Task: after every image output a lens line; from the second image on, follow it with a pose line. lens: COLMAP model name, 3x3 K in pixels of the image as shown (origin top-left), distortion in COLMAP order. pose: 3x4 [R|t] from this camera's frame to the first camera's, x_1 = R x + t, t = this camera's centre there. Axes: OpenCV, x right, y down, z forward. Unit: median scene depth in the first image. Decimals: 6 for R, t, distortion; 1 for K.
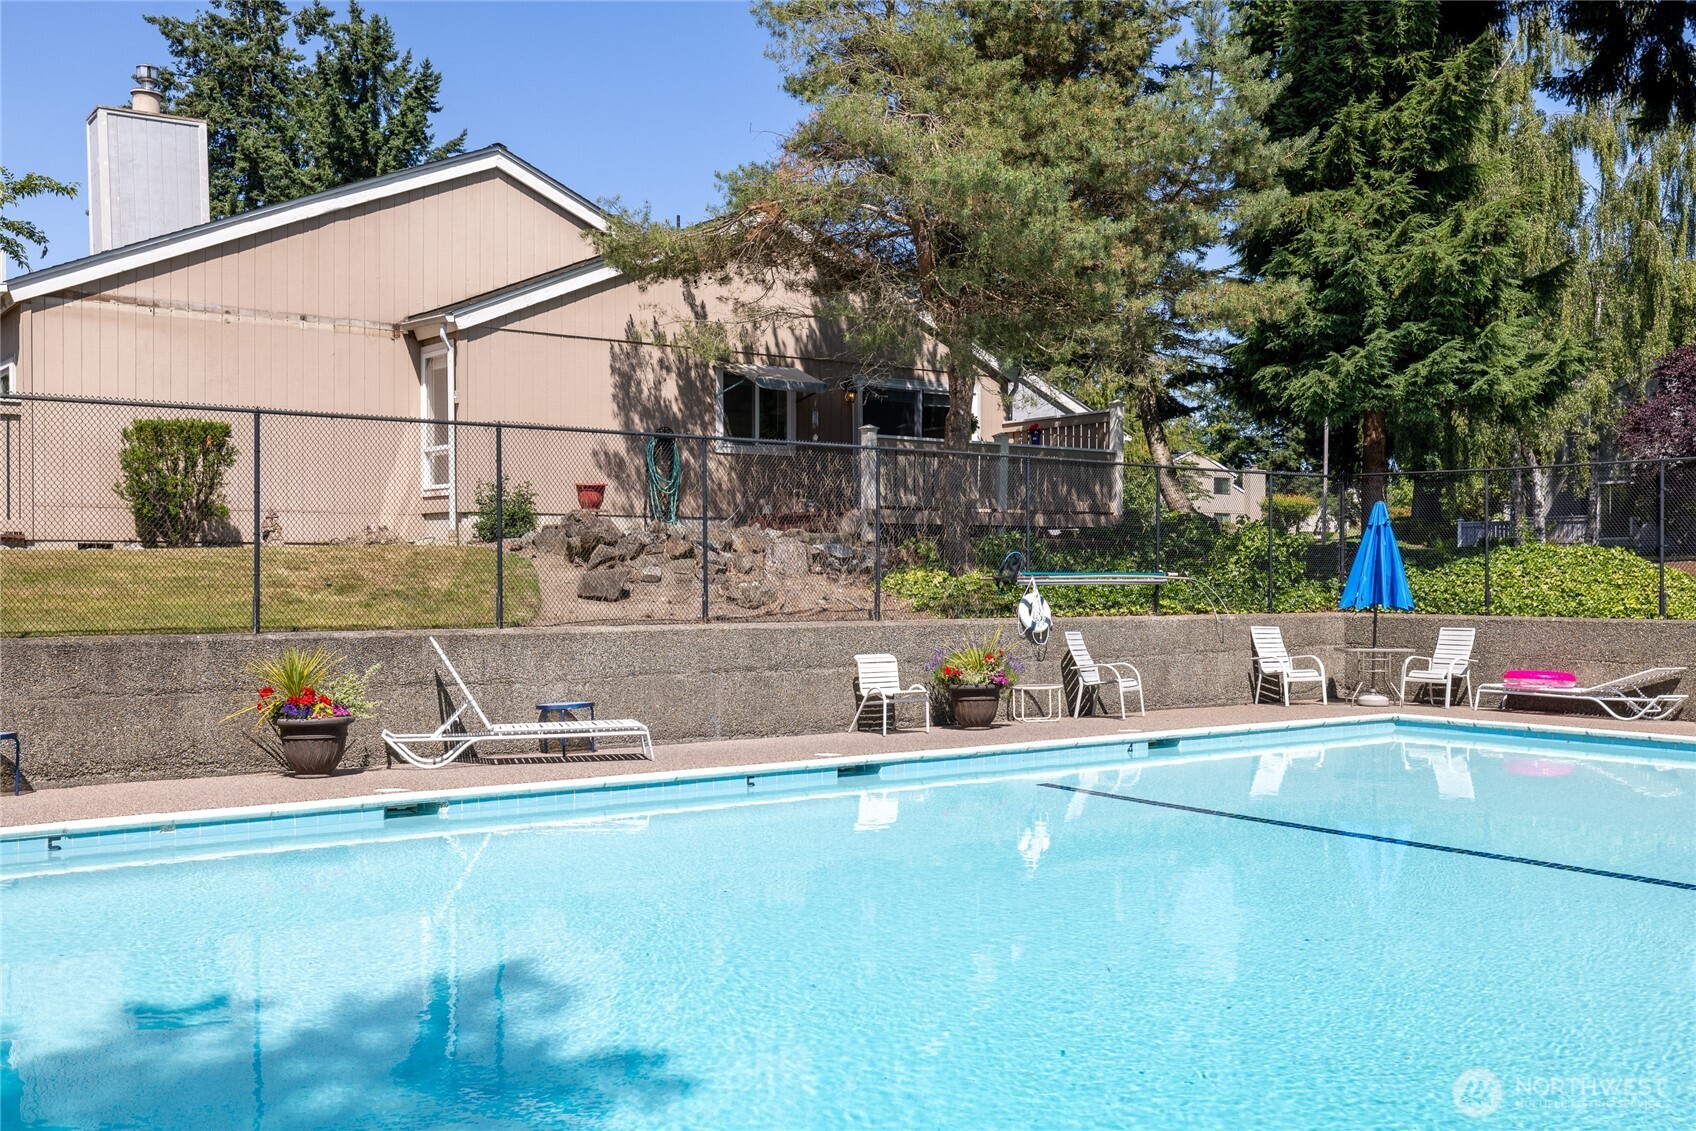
lens RADIAL K [[1597.8, 0, 844.2], [0, 1597.8, 559.4], [0, 0, 1]] dist [0.017345, 0.000000]
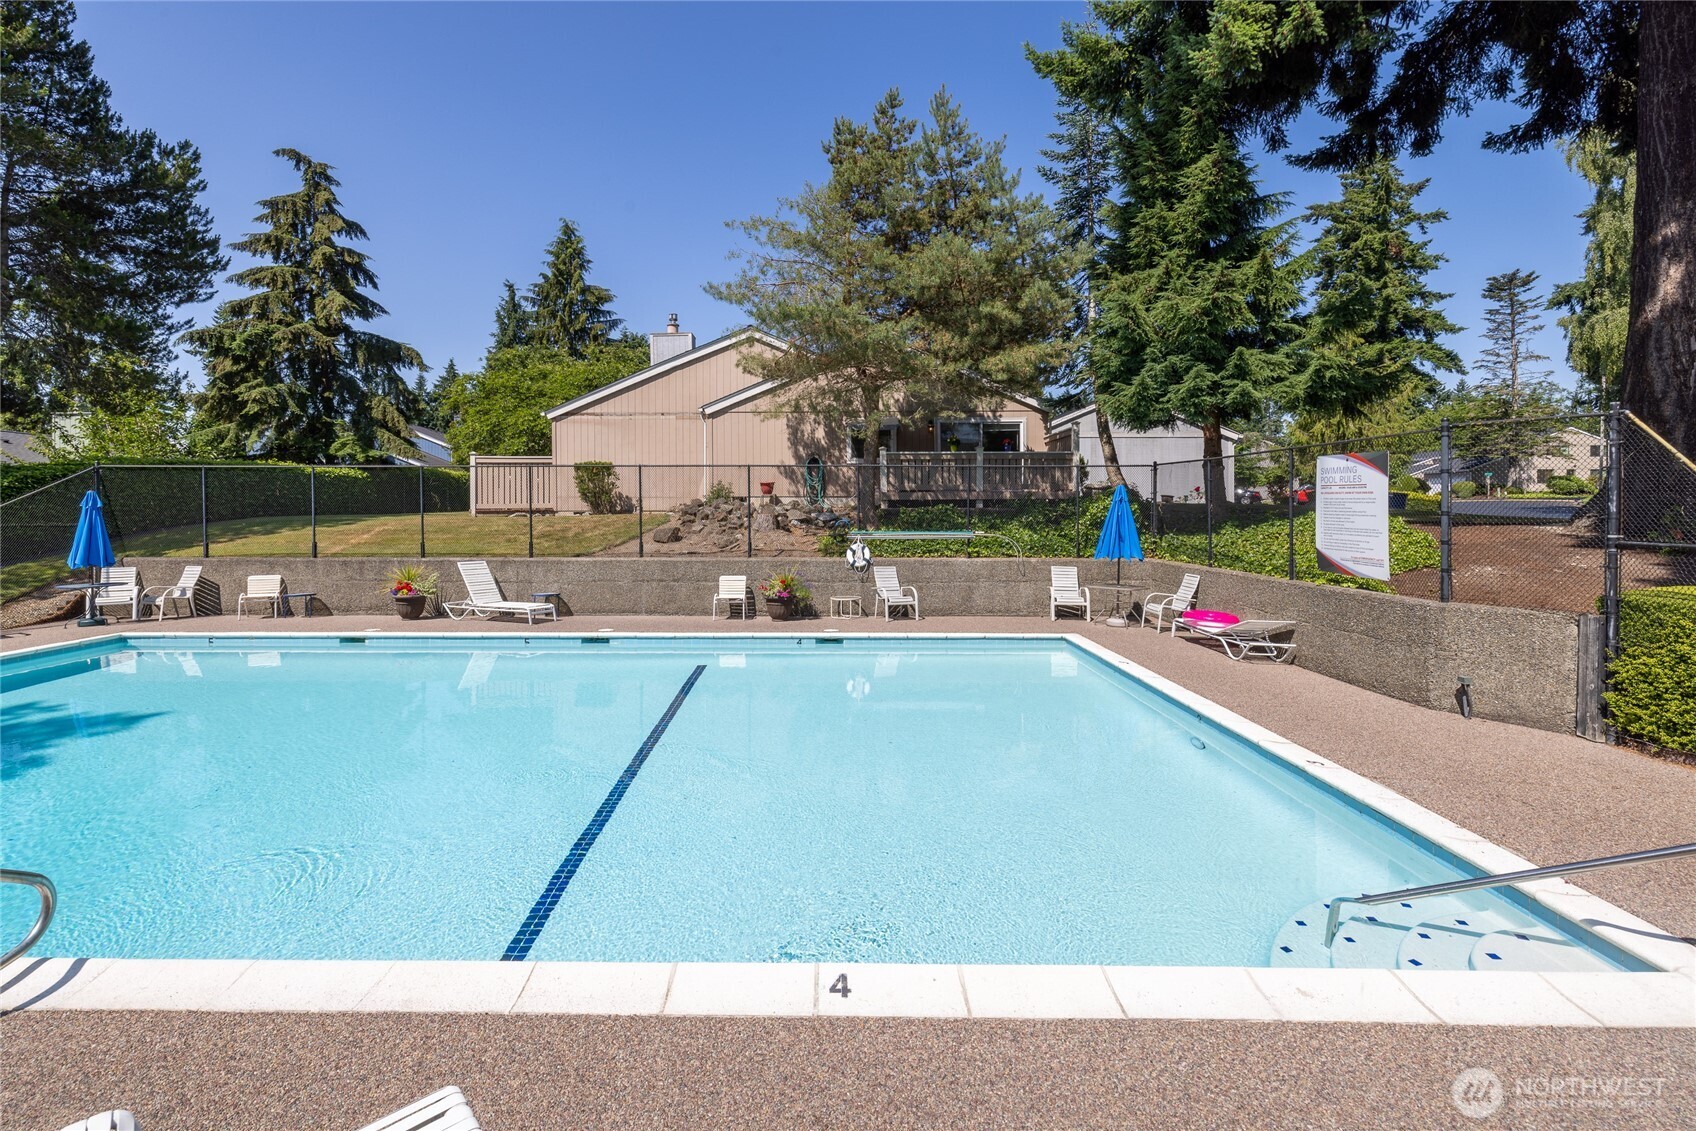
lens RADIAL K [[724.1, 0, 877.4], [0, 724.1, 499.7], [0, 0, 1]] dist [0.003427, -0.000236]
pose [[0.797840, -0.006465, -0.602835, 0.596804], [0.006940, 0.999975, -0.001540, -0.024718], [0.602829, -0.002955, 0.797865, 0.378696]]
